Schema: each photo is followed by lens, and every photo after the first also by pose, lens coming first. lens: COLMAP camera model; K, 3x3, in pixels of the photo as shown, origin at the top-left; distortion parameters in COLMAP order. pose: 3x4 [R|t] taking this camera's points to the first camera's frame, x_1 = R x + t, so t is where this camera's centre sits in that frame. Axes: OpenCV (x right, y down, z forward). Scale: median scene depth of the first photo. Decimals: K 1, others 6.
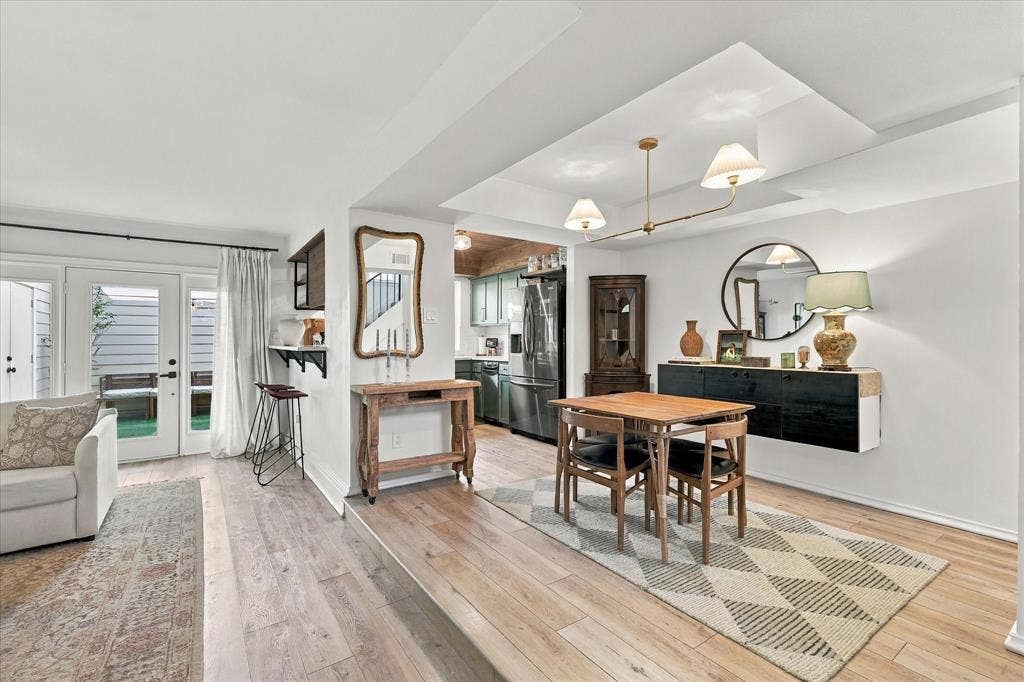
lens RADIAL K [[449.1, 0, 512.6], [0, 449.1, 336.8], [0, 0, 1]] dist [0.001034, 0.000008]
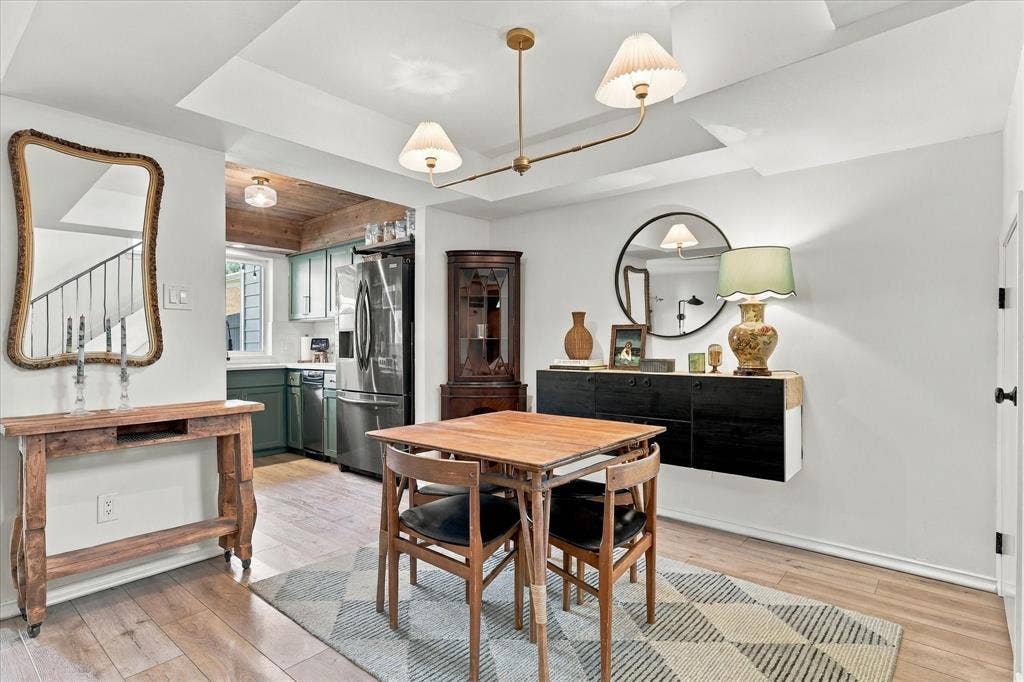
lens RADIAL K [[517.9, 0, 512.0], [0, 517.9, 341.0], [0, 0, 1]] dist [0.001653, 0.000457]
pose [[0.966435, -0.001788, 0.256906, 0.080530], [0.001301, 0.999997, 0.002064, 0.013162], [-0.256909, -0.001660, 0.966434, 0.227887]]
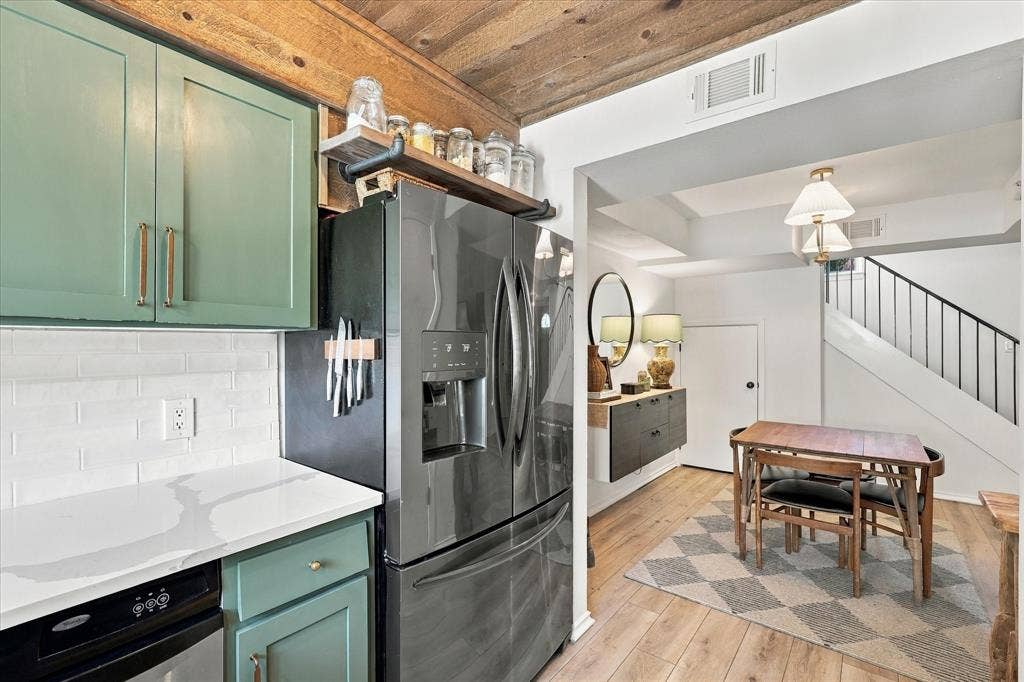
lens RADIAL K [[450.3, 0, 512.8], [0, 450.3, 342.8], [0, 0, 1]] dist [0.003249, 0.000260]
pose [[-0.277627, 0.005114, 0.960675, -0.396230], [-0.007671, 0.999942, -0.007540, -0.039103], [-0.960658, -0.009463, -0.277572, 1.663365]]
